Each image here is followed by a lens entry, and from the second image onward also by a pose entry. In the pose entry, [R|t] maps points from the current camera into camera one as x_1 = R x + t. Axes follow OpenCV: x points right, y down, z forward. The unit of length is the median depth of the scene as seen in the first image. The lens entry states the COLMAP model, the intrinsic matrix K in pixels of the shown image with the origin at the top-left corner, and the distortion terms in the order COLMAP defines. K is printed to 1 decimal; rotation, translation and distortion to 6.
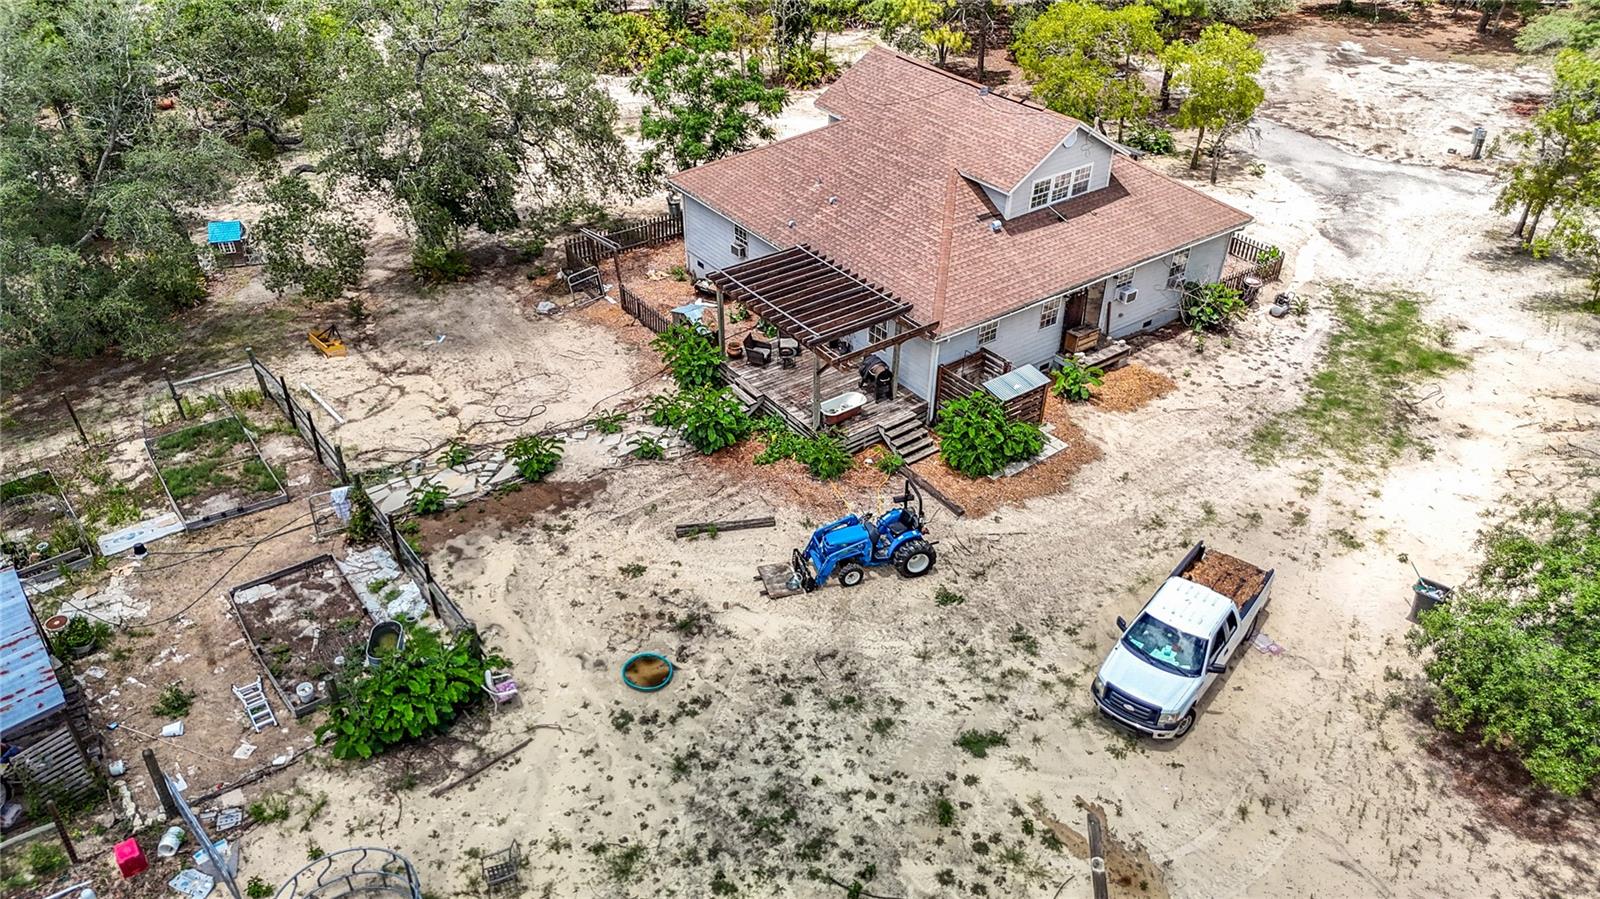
lens RADIAL K [[1175.7, 0, 800.0], [0, 1175.7, 449.5], [0, 0, 1]] dist [0.089169, -0.102033]
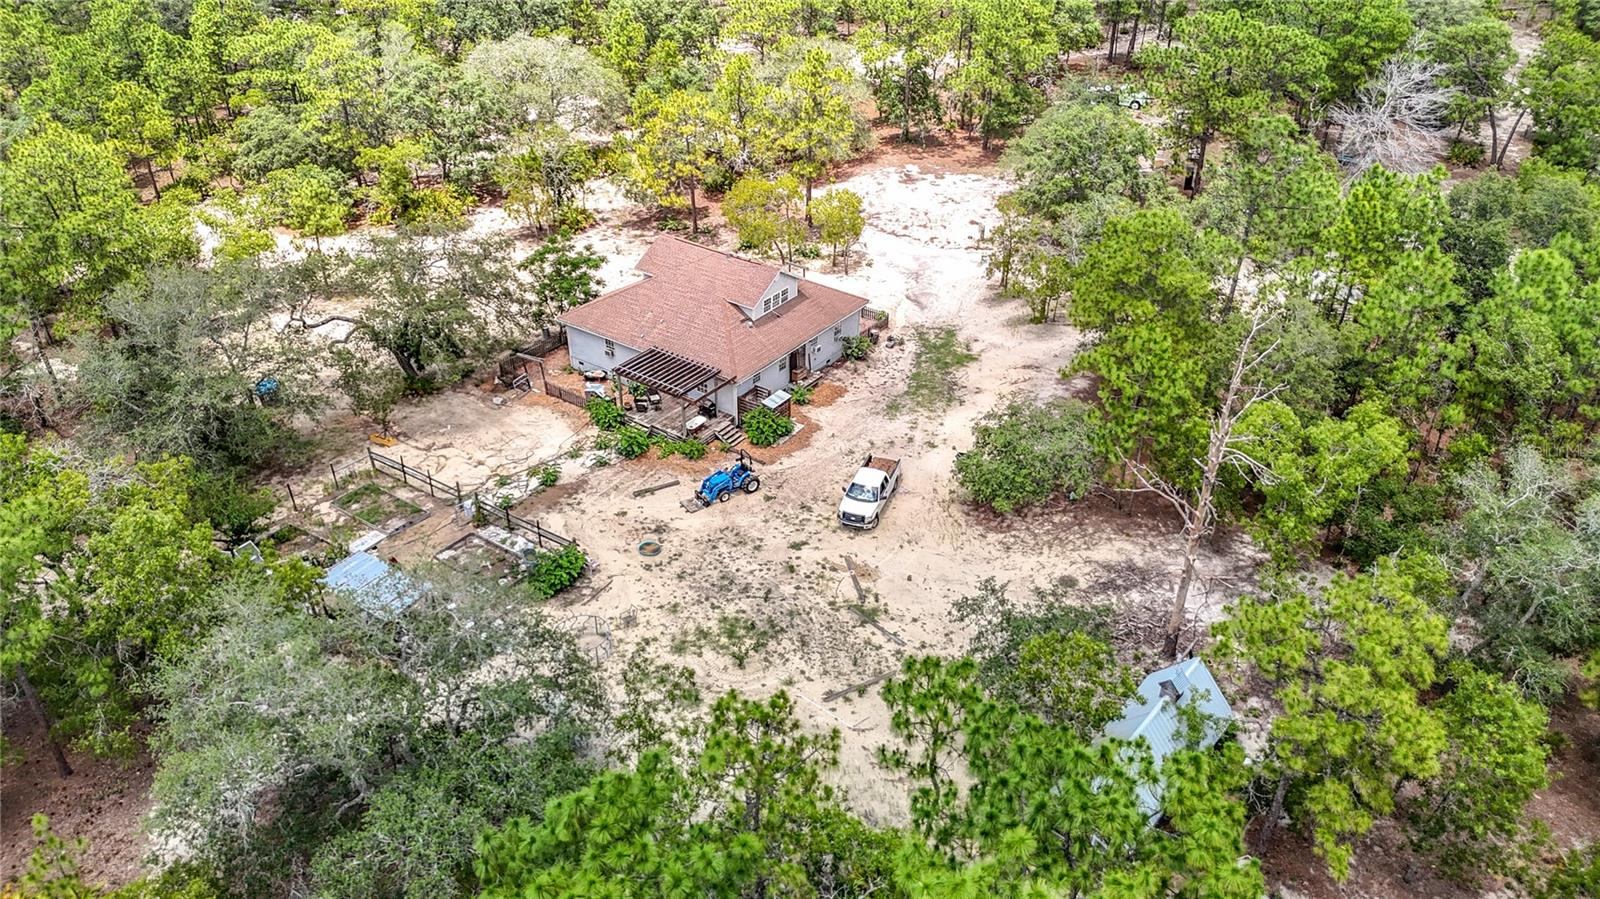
lens RADIAL K [[1175.9, 0, 805.3], [0, 1175.9, 454.3], [0, 0, 1]] dist [0.142894, -0.295994]
pose [[0.950748, -0.166415, 0.261503, -0.327671], [0.175793, 0.984345, -0.012716, 0.074735], [-0.255293, 0.058060, 0.965119, -1.012652]]
